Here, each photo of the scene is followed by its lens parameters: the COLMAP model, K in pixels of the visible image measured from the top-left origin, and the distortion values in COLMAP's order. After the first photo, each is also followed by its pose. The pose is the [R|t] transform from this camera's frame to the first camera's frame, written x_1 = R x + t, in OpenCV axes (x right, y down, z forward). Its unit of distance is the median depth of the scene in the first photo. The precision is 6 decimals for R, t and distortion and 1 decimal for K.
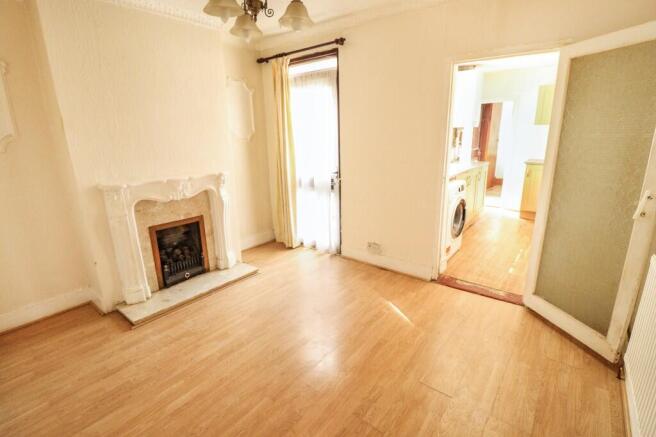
lens RADIAL K [[310.9, 0, 341.7], [0, 310.9, 222.2], [0, 0, 1]] dist [-0.009292, -0.004975]
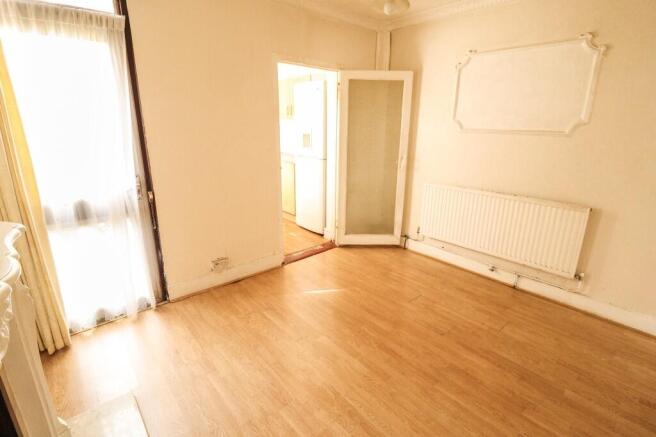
lens RADIAL K [[310.9, 0, 329.0], [0, 310.9, 218.4], [0, 0, 1]] dist [-0.009292, -0.004975]
pose [[0.189497, -0.264288, 0.945644, -0.694948], [0.252845, 0.943749, 0.213091, -0.158547], [-0.948768, 0.198721, 0.245661, 0.603027]]
